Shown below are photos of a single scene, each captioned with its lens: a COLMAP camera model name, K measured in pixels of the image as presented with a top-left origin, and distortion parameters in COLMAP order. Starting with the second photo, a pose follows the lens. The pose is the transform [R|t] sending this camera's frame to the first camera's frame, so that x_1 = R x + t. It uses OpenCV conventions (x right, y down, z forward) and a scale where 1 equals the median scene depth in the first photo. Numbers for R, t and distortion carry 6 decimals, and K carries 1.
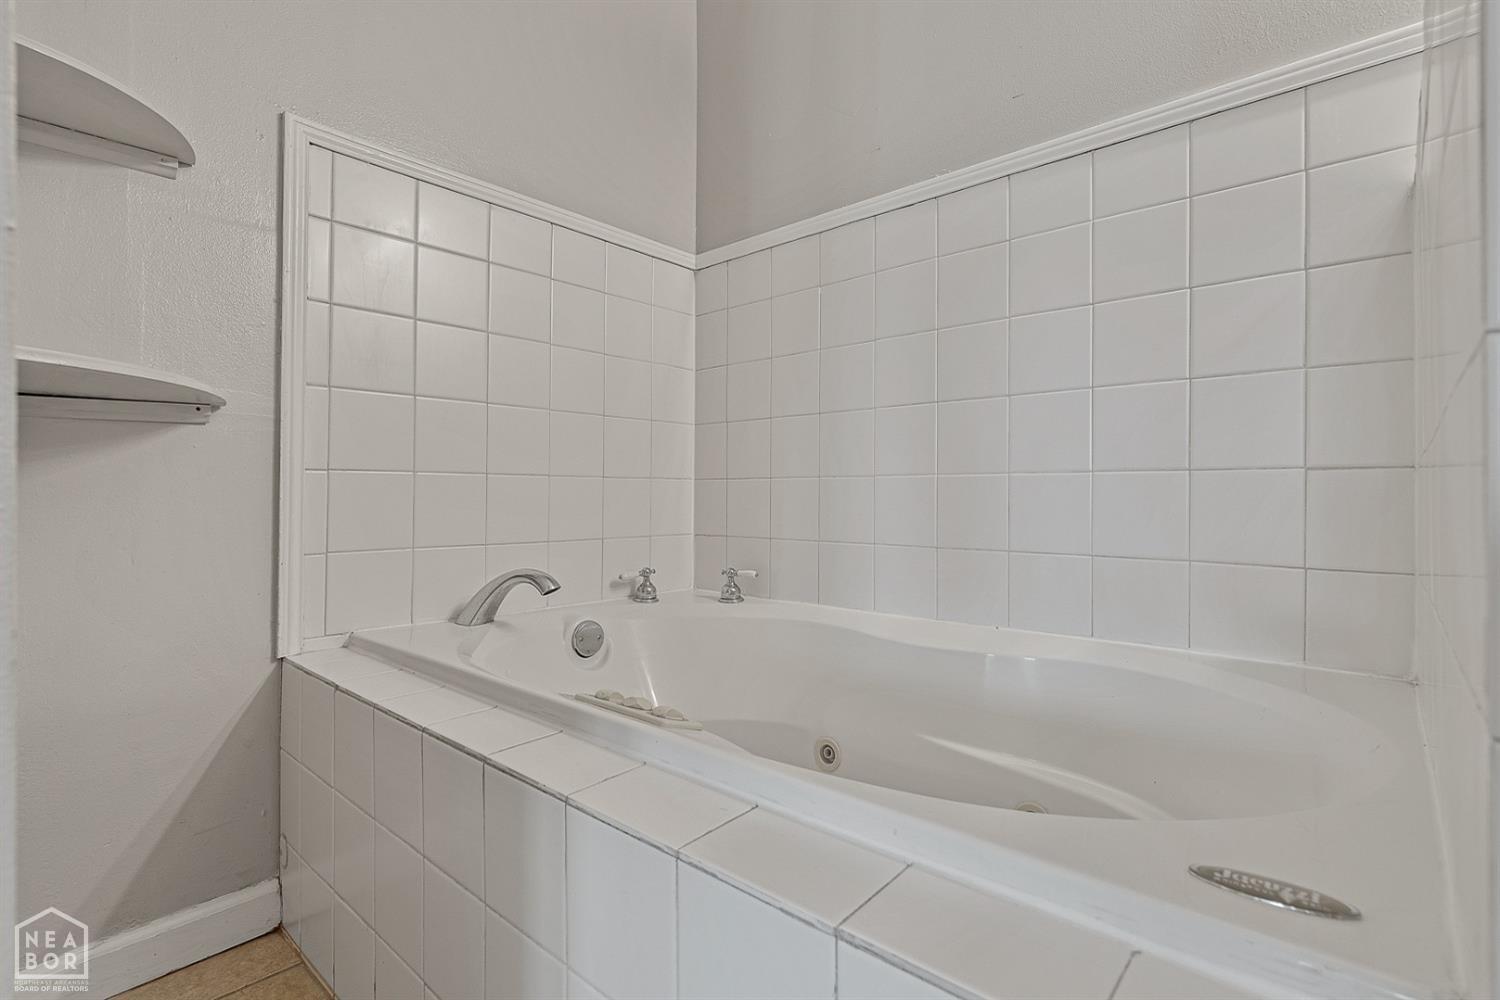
lens RADIAL K [[685.8, 0, 748.7], [0, 685.8, 499.4], [0, 0, 1]] dist [-0.007799, 0.001252]
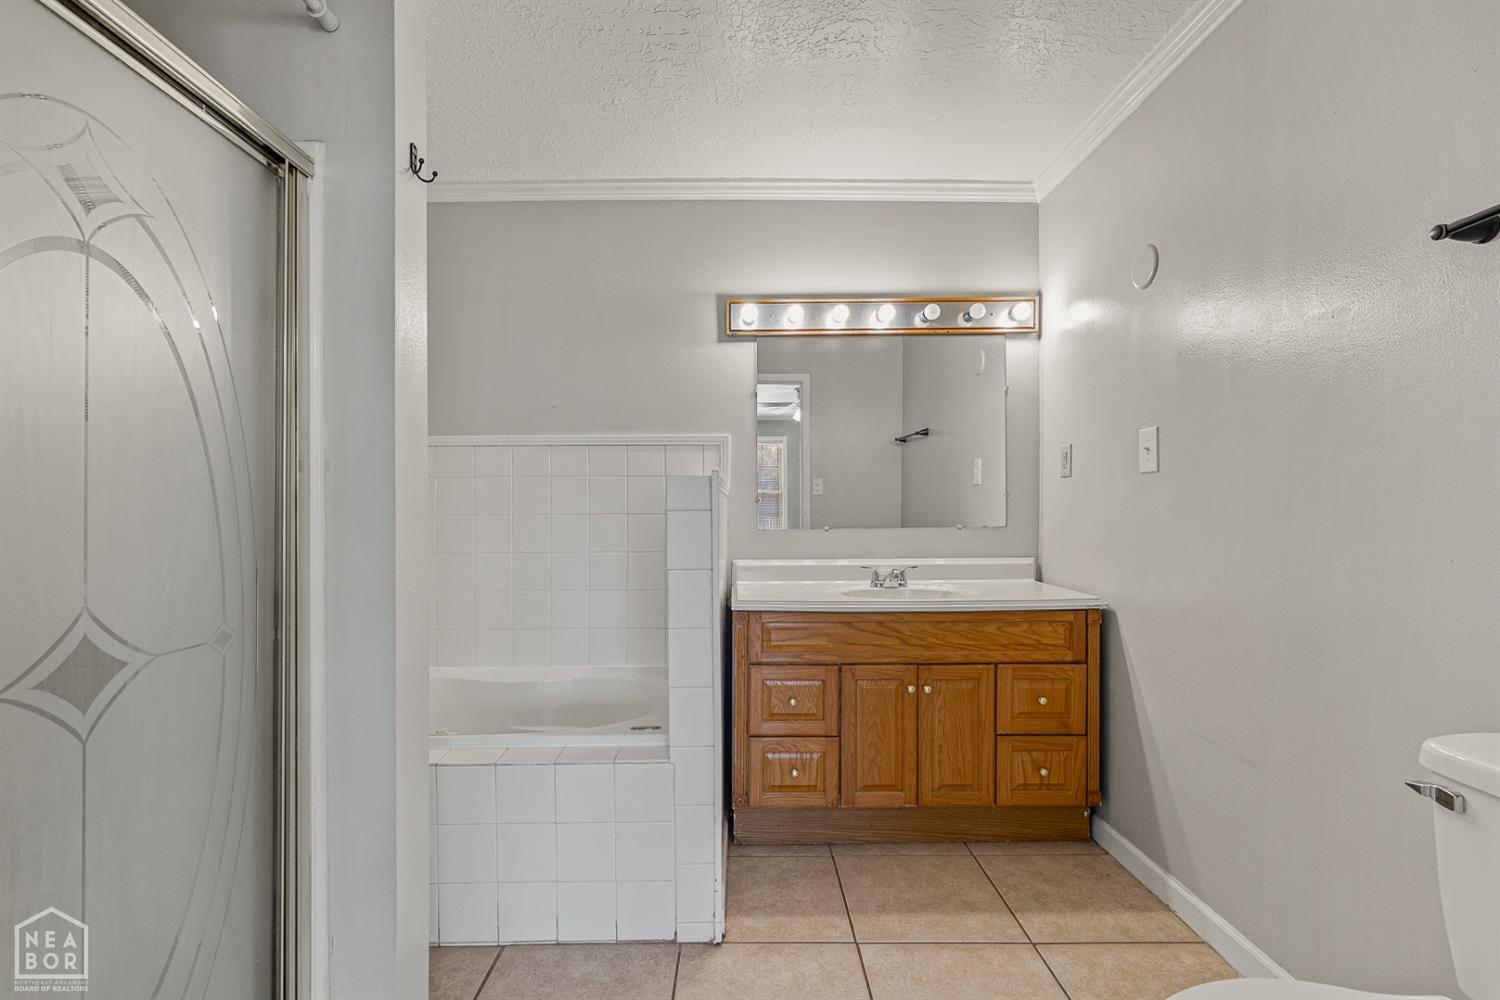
lens RADIAL K [[685.8, 0, 747.0], [0, 685.8, 505.5], [0, 0, 1]] dist [-0.007799, 0.001252]
pose [[0.735823, -0.002808, 0.677168, -0.753488], [0.005162, 0.999986, -0.001463, -0.369951], [-0.677154, 0.004572, 0.735827, -1.166559]]
